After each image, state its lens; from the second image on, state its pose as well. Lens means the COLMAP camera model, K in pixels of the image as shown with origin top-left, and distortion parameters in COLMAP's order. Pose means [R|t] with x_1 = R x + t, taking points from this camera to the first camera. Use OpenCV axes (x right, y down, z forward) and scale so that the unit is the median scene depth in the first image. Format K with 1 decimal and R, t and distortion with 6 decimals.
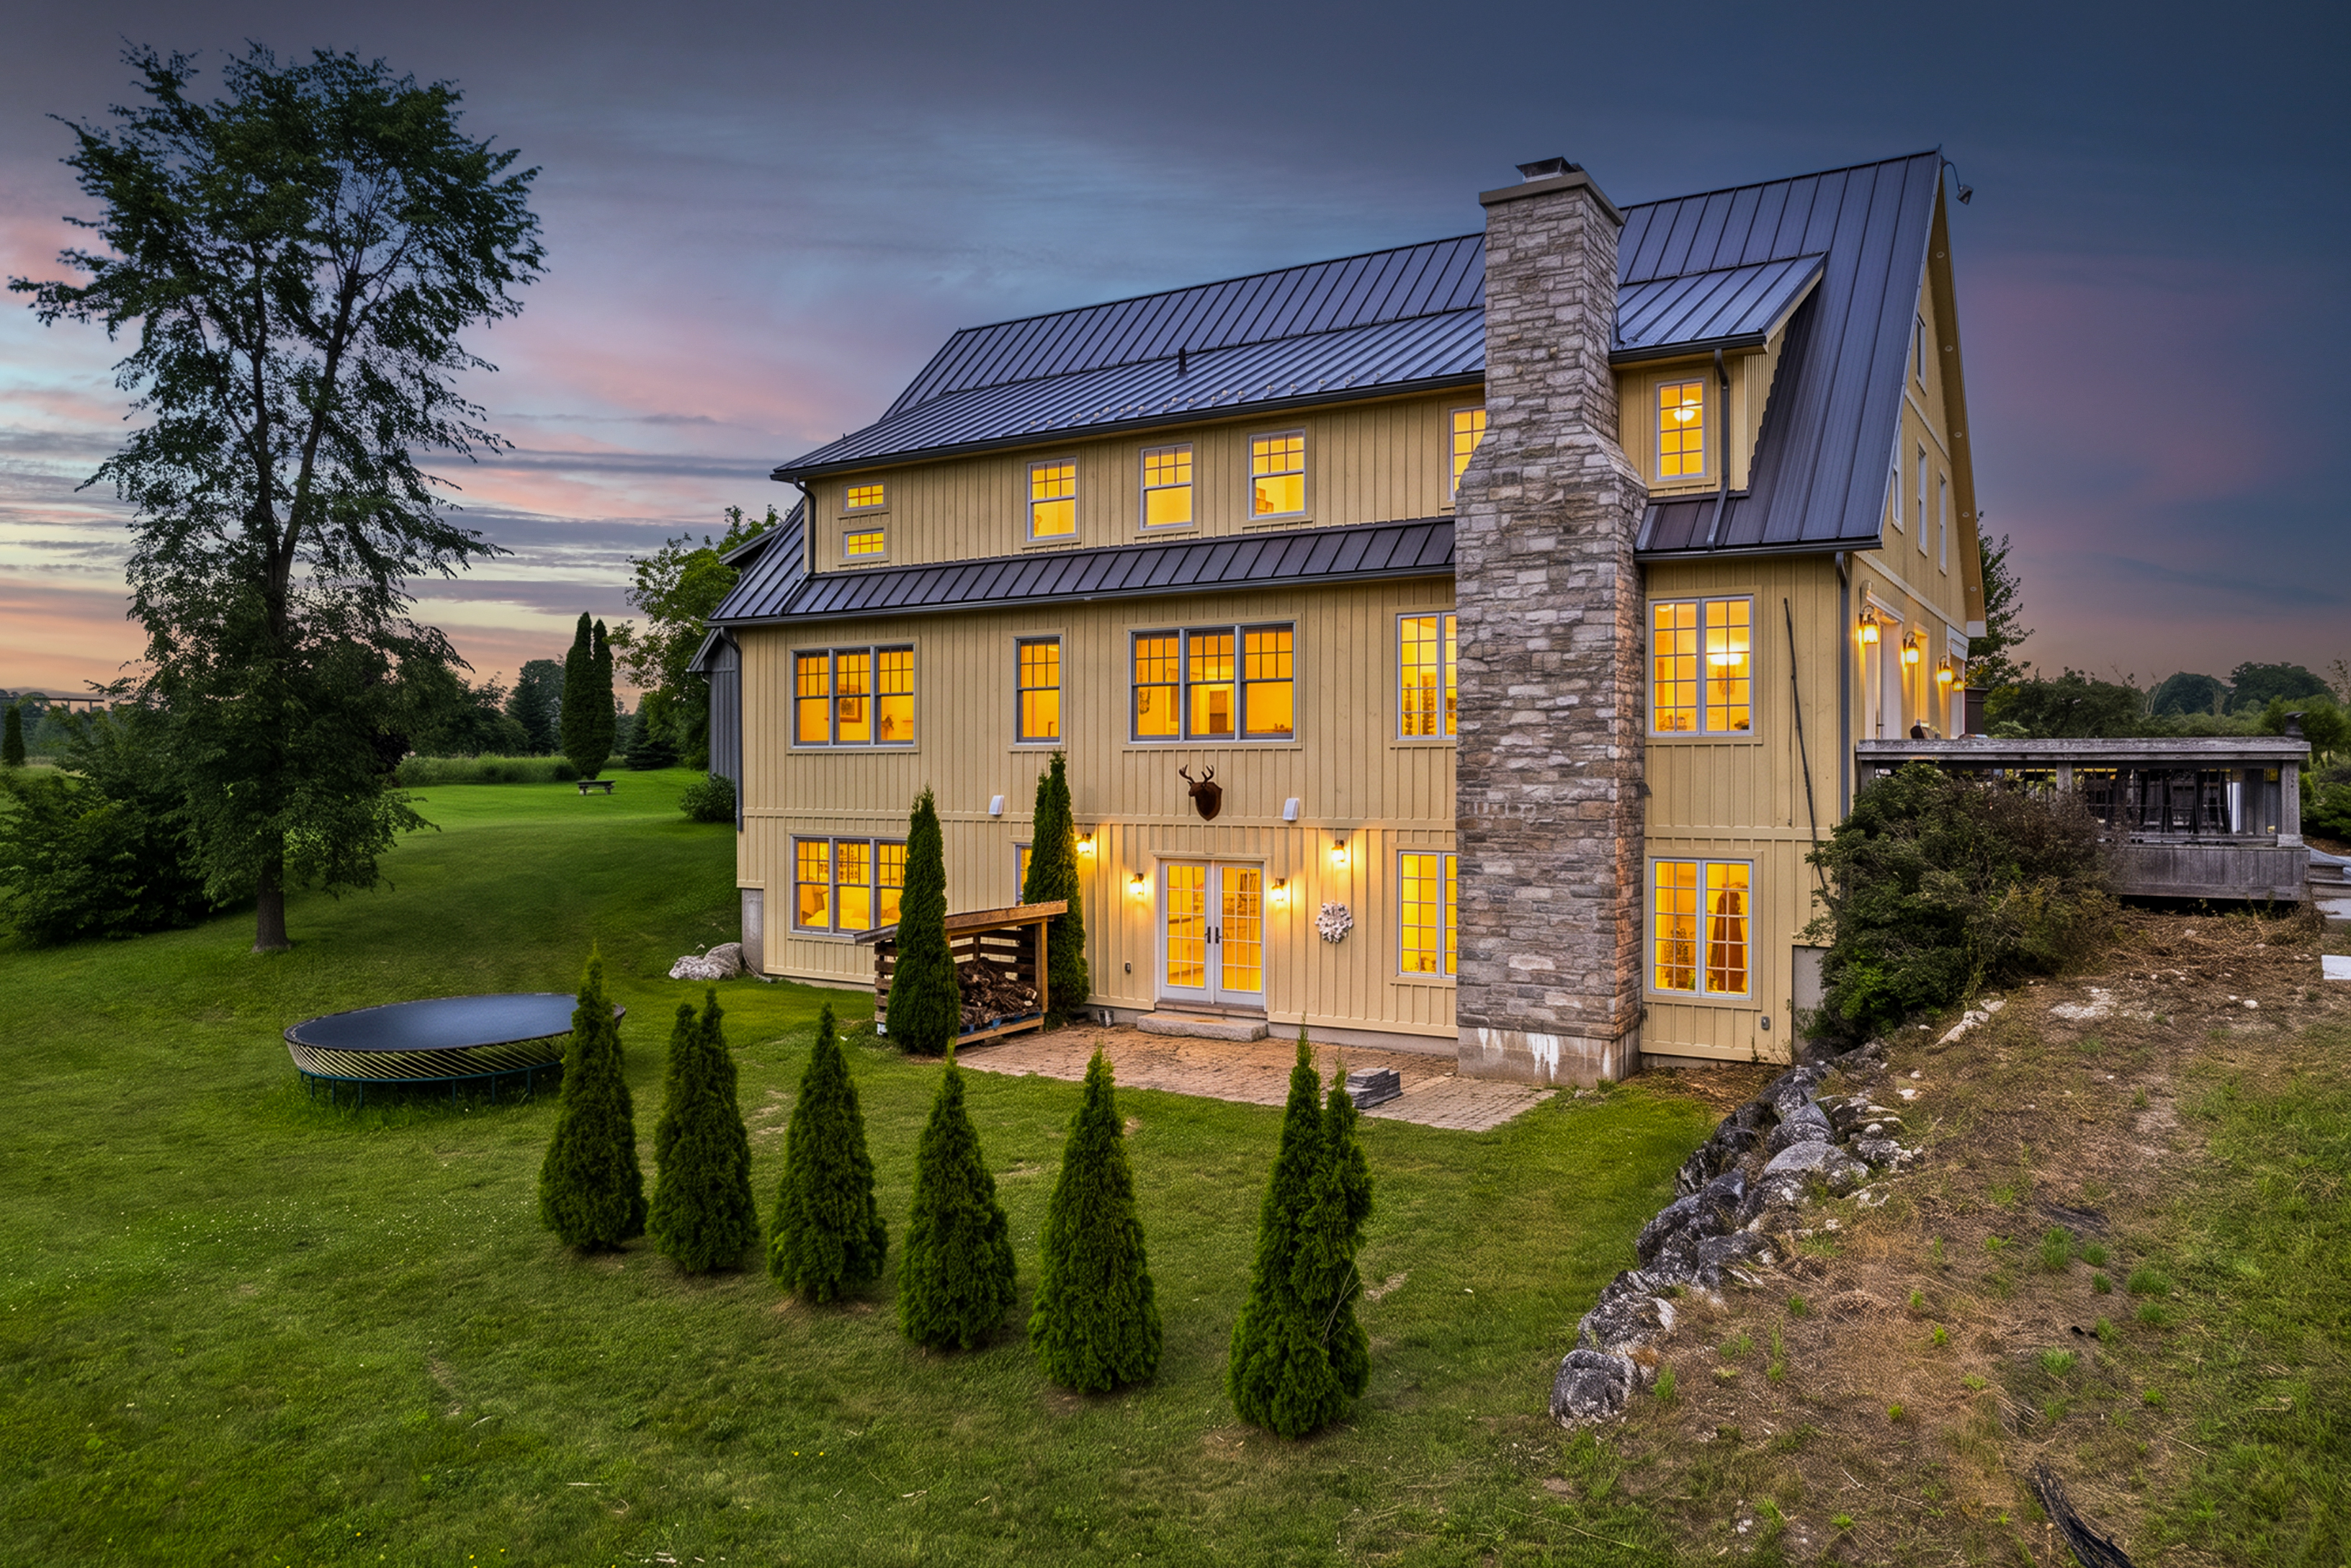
lens RADIAL K [[1598.5, 0, 1202.4], [0, 1598.5, 785.9], [0, 0, 1]] dist [-0.066577, 0.000902]
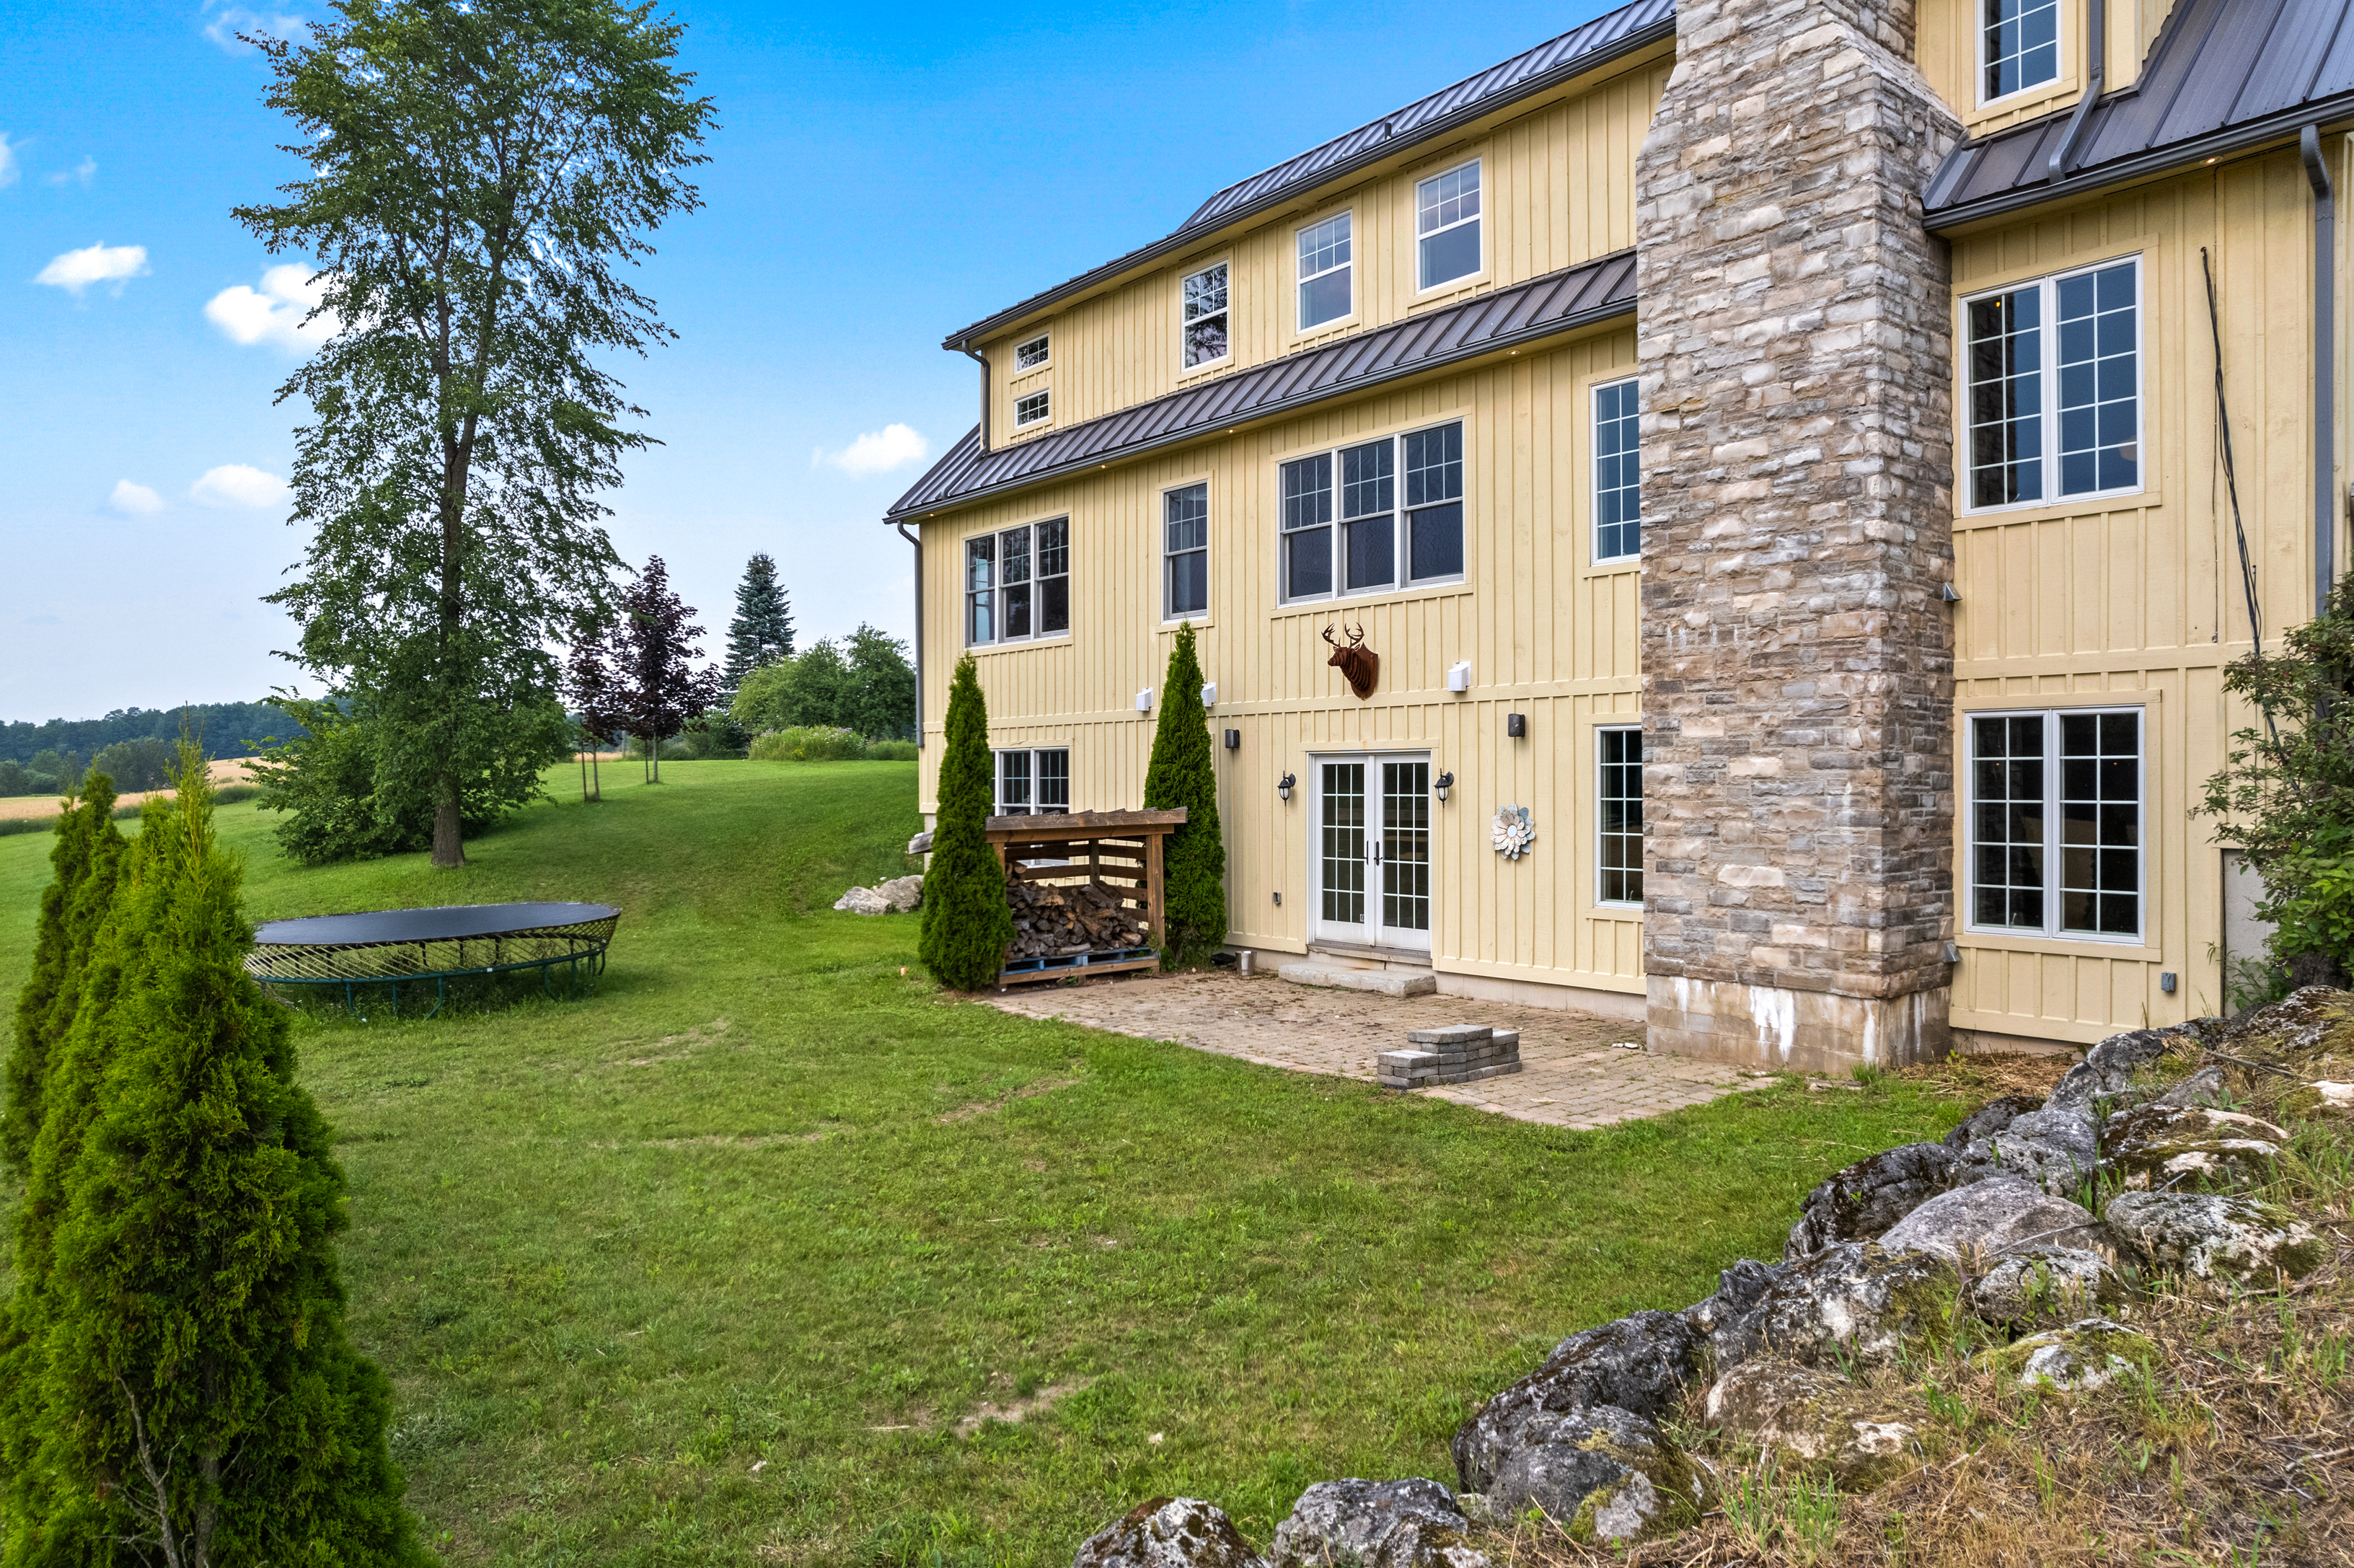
lens RADIAL K [[1533.7, 0, 1177.0], [0, 1533.7, 784.0], [0, 0, 1]] dist [-0.077752, 0.063865]
pose [[0.939829, -0.002818, -0.341633, 0.196964], [0.000320, 0.999973, -0.007367, 0.078484], [0.341644, 0.006814, 0.939805, 0.351268]]
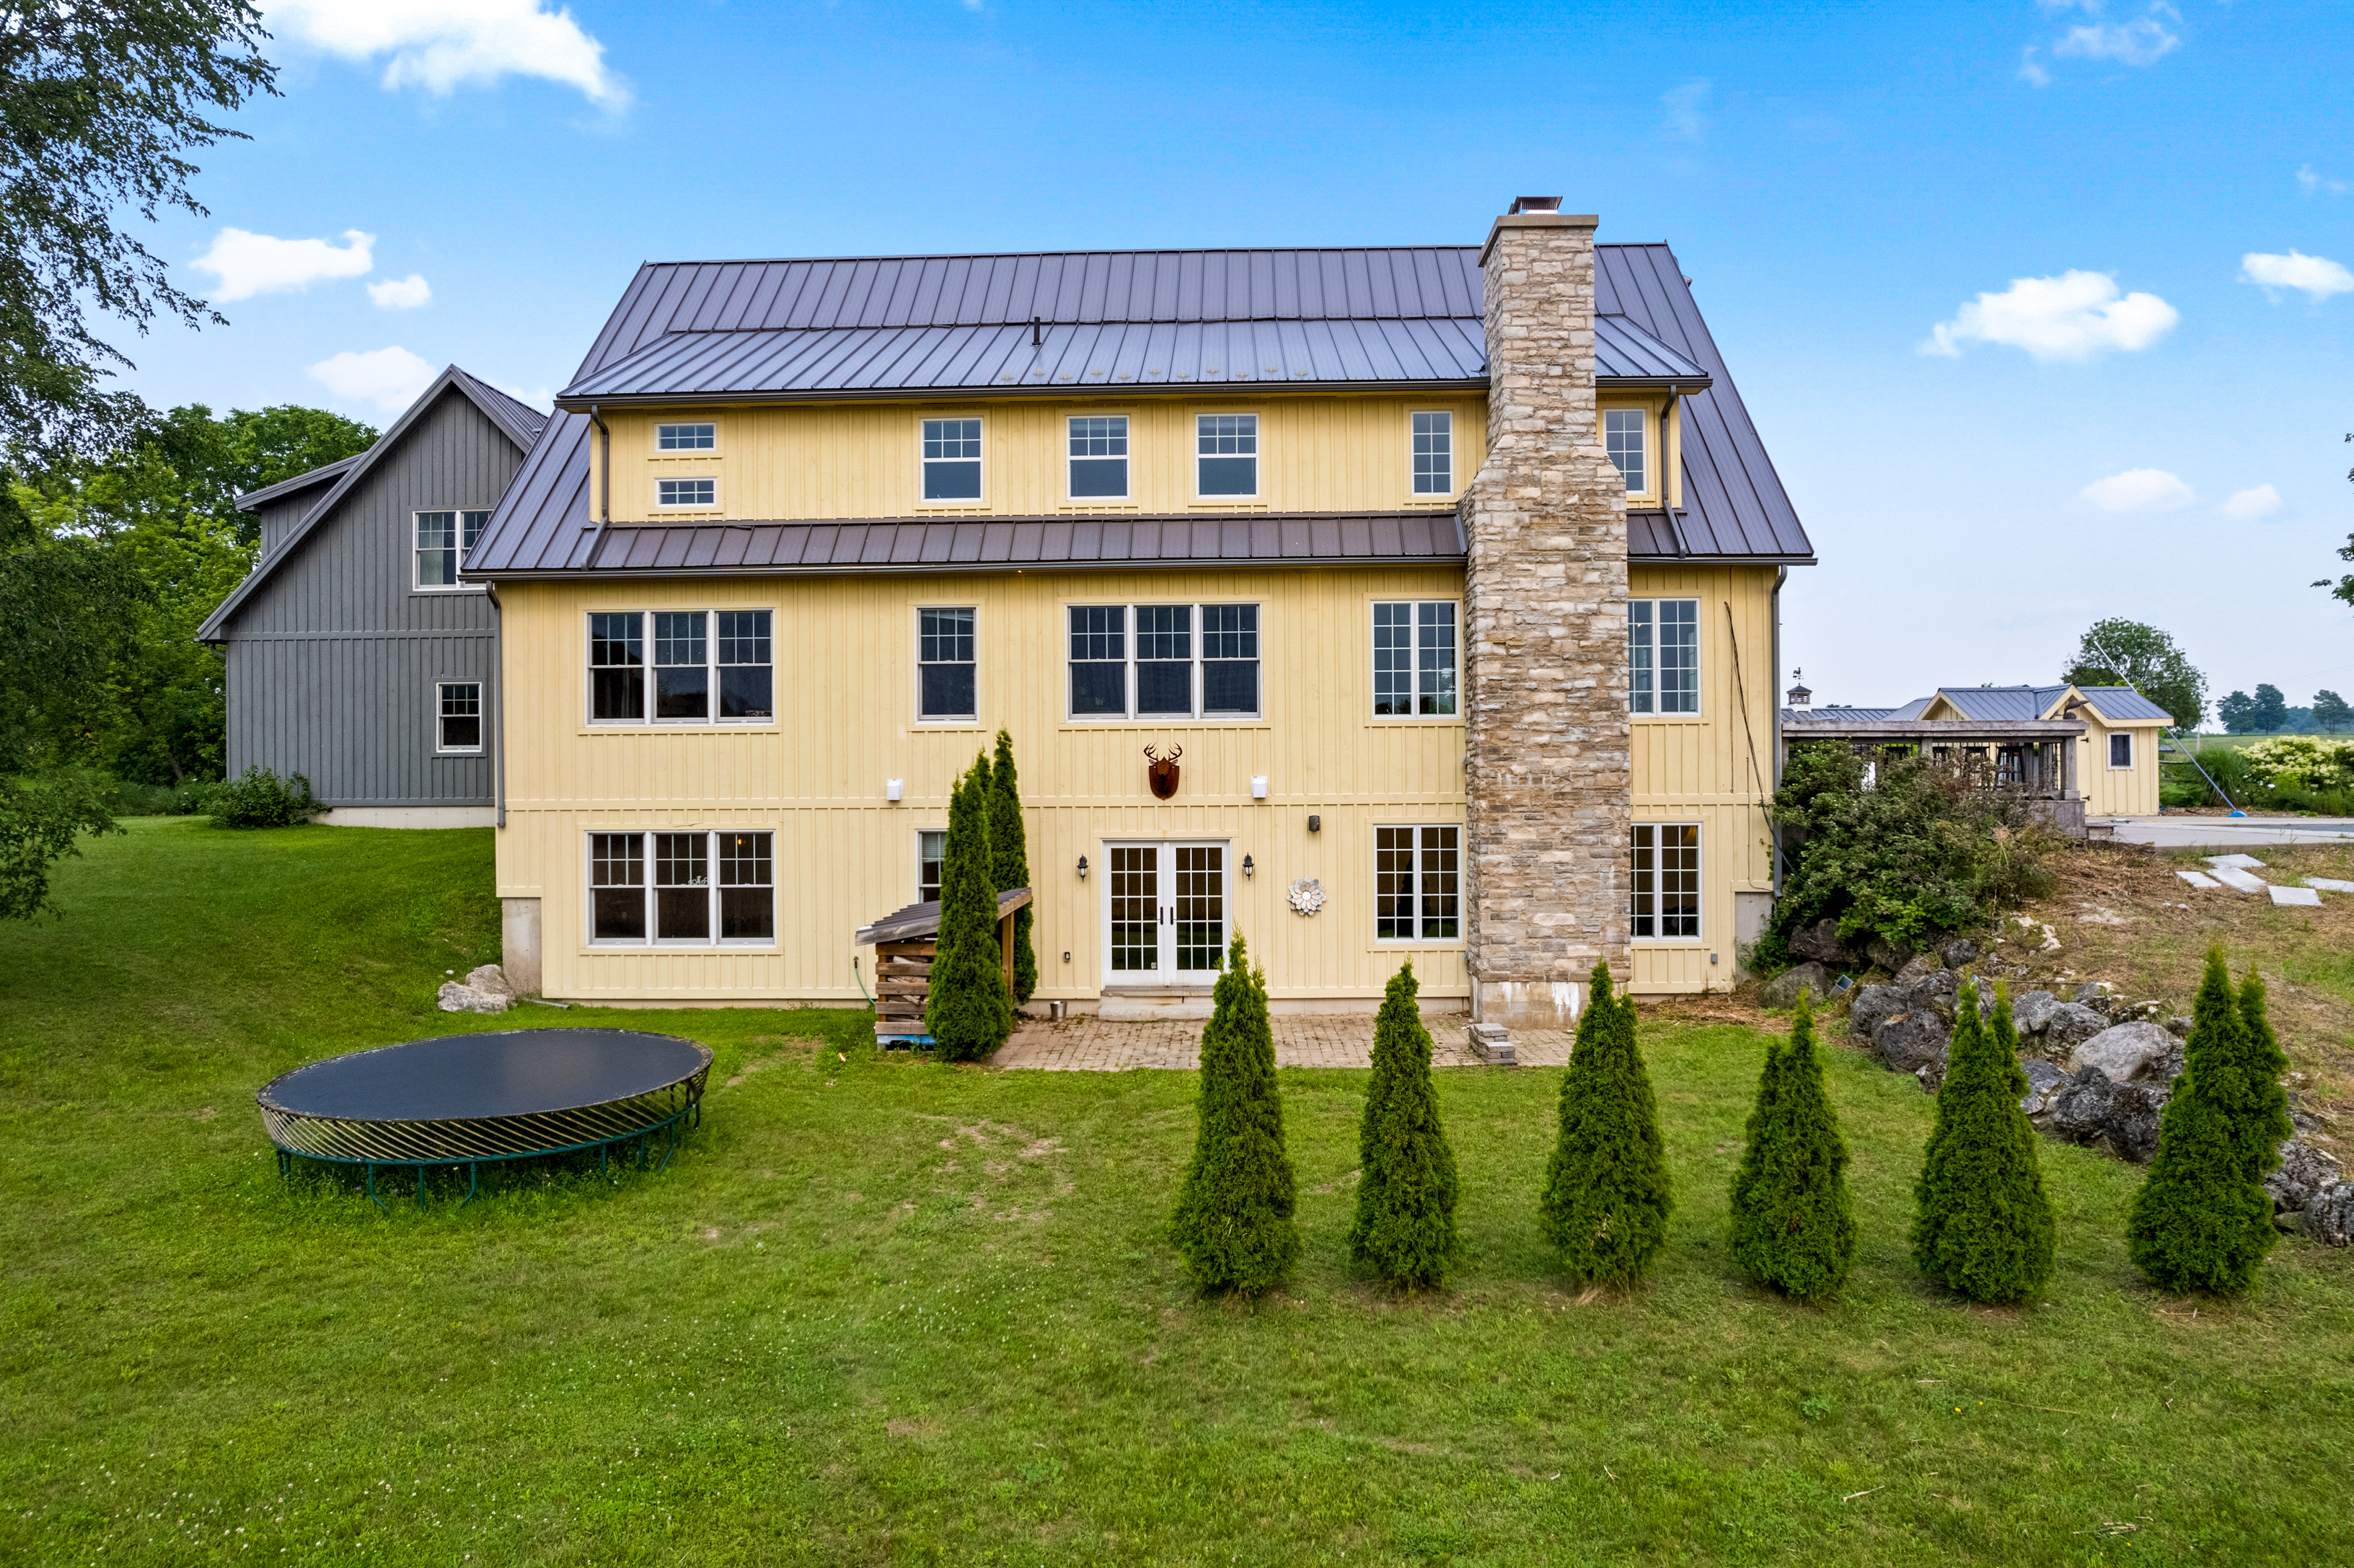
lens RADIAL K [[1533.7, 0, 1177.0], [0, 1533.7, 784.0], [0, 0, 1]] dist [-0.077752, 0.063865]
pose [[0.867648, -0.007684, 0.497120, -0.543304], [0.010991, 0.999933, -0.003726, 0.018205], [-0.497058, 0.008696, 0.867674, 0.207599]]
